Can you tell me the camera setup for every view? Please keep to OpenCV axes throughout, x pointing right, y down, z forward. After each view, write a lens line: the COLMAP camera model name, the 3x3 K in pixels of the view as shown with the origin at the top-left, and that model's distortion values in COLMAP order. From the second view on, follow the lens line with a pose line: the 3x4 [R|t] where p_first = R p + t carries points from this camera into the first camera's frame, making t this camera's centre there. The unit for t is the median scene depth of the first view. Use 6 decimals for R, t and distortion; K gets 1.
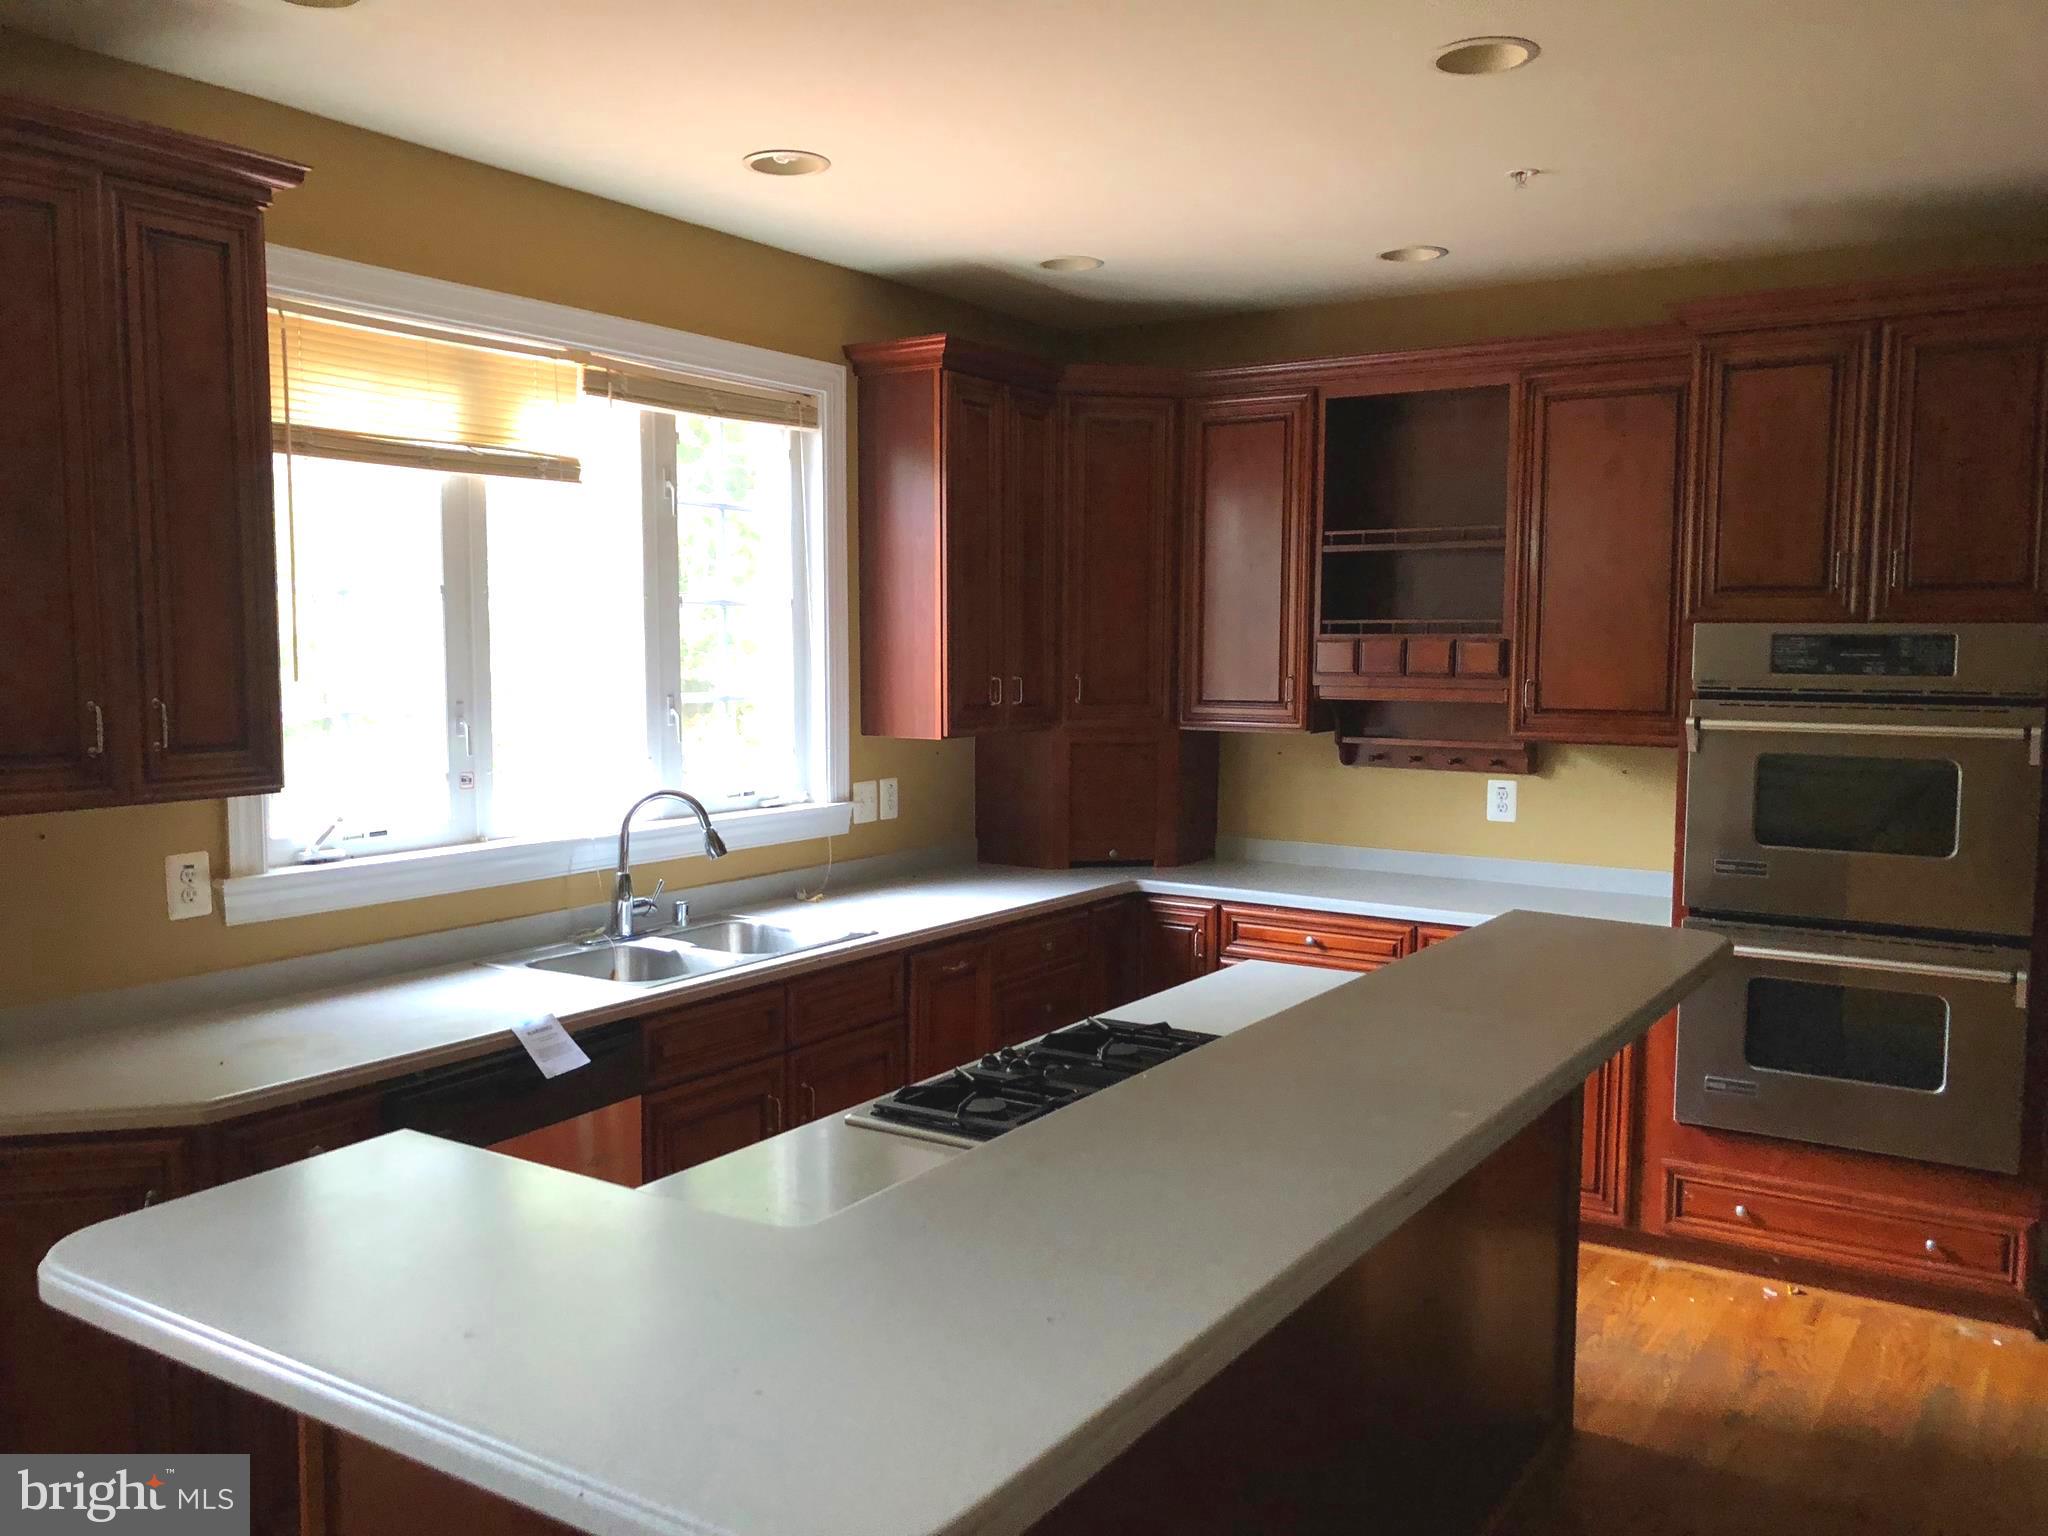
lens RADIAL K [[1684.5, 0, 1018.9], [0, 1684.5, 772.1], [0, 0, 1]] dist [0.002546, -0.000340]
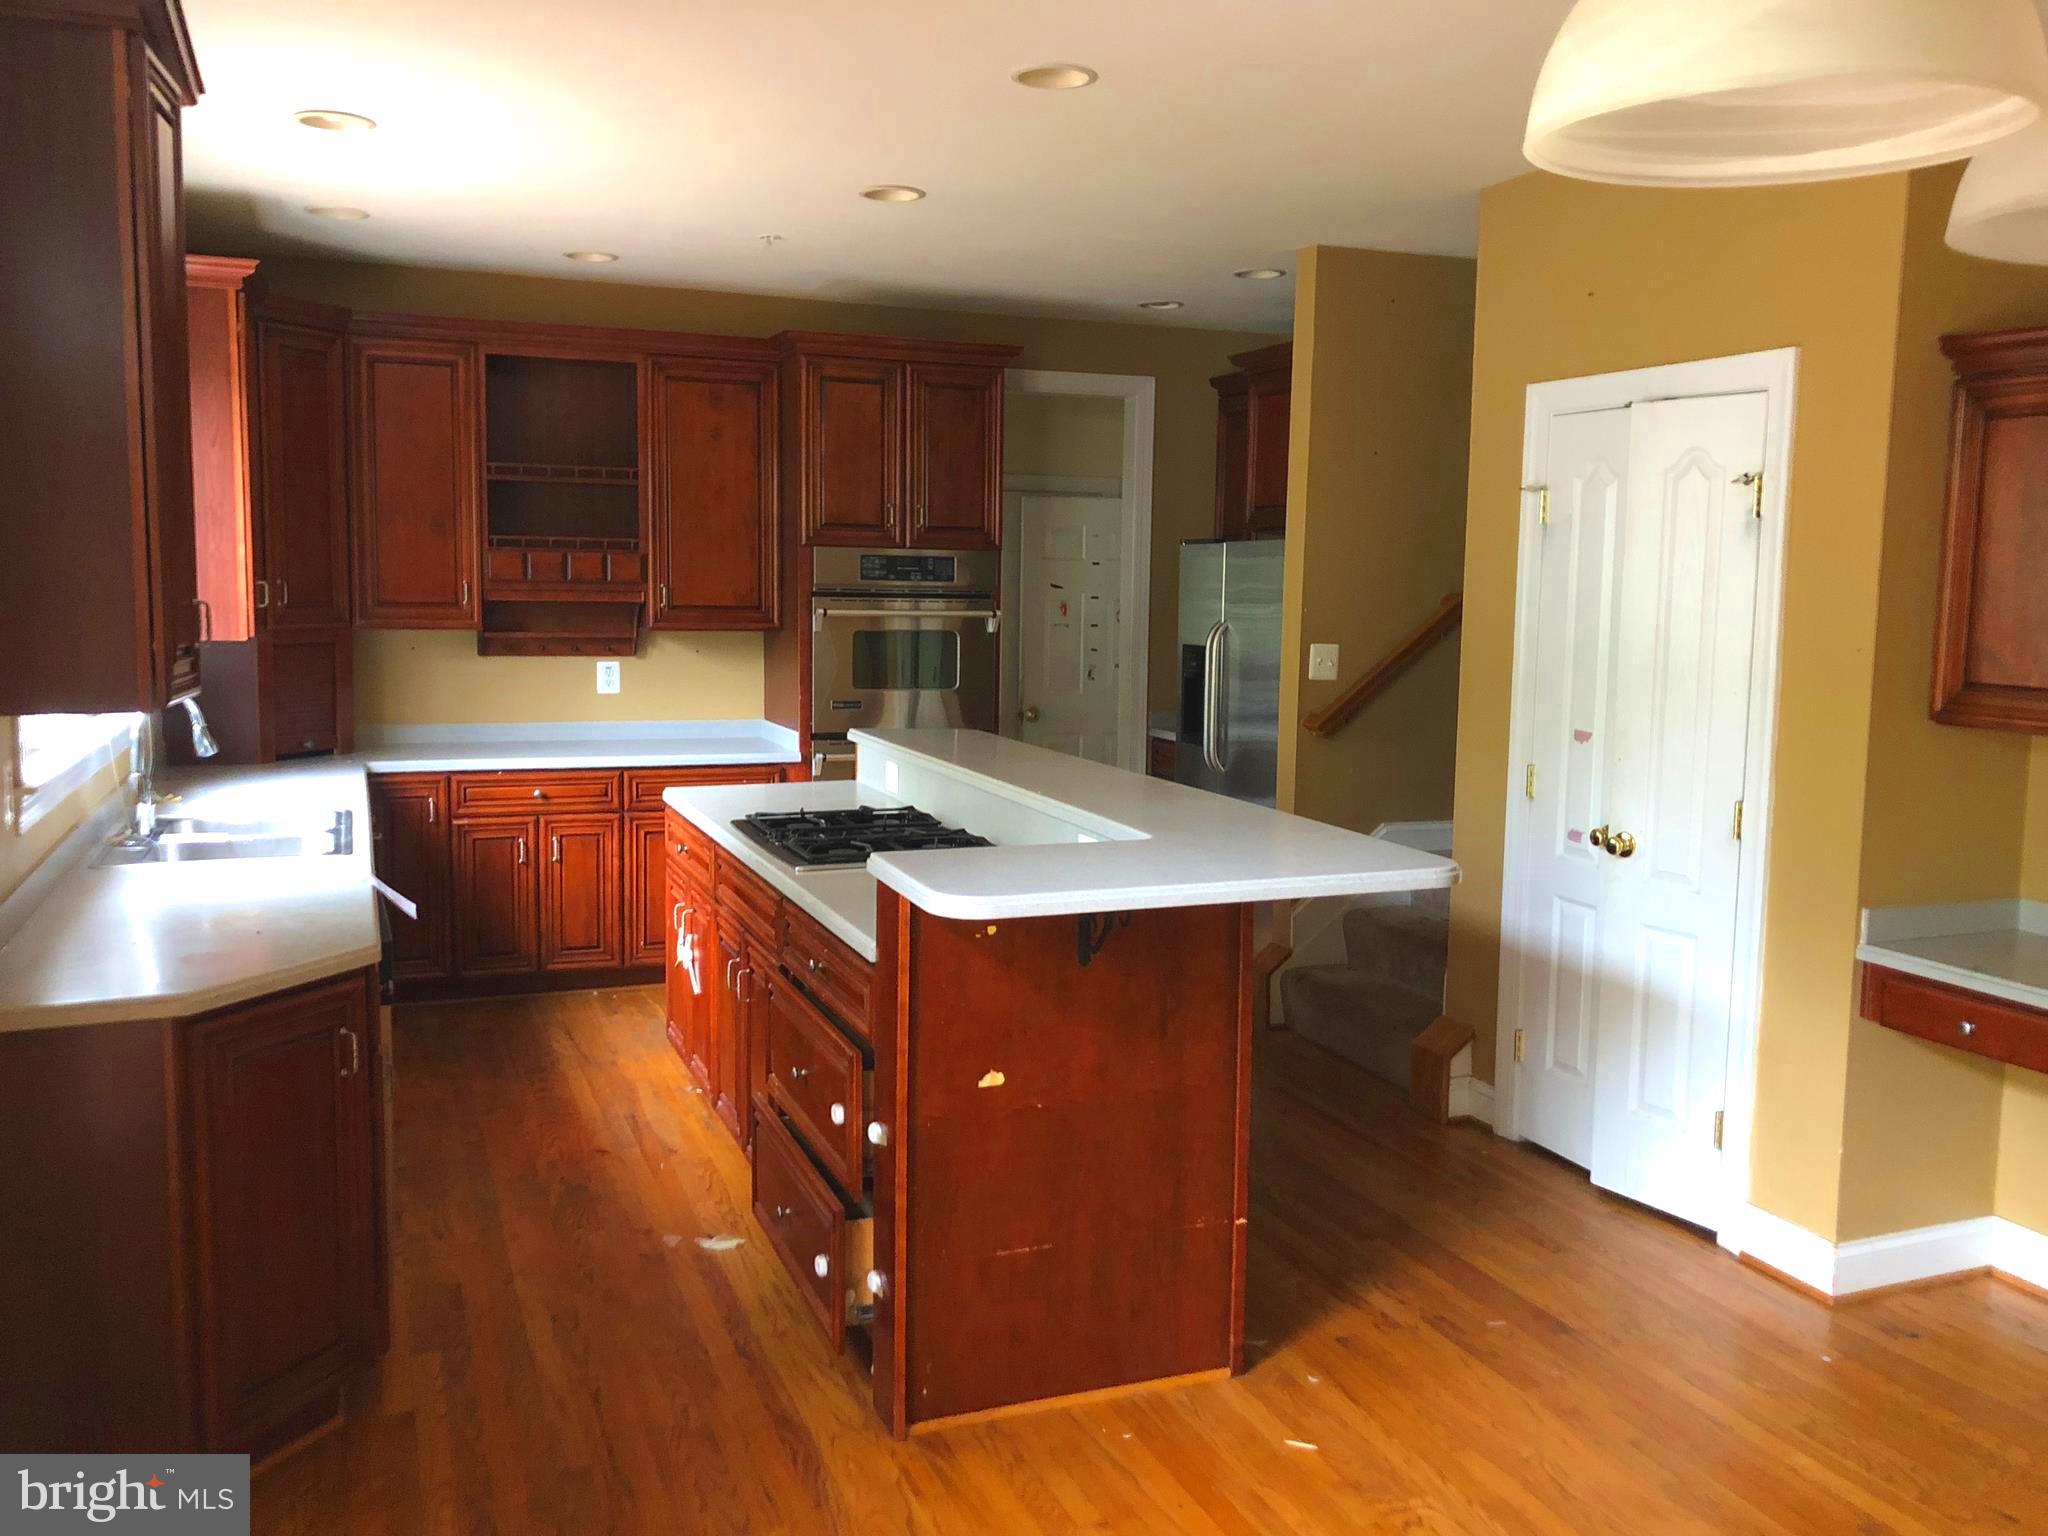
lens RADIAL K [[1684.5, 0, 1020.5], [0, 1684.5, 761.8], [0, 0, 1]] dist [0.002546, -0.000340]
pose [[0.544243, -0.092389, 0.833825, -0.675048], [0.049735, 0.995723, 0.077865, -0.003765], [-0.837452, -0.000907, 0.546510, 0.013866]]
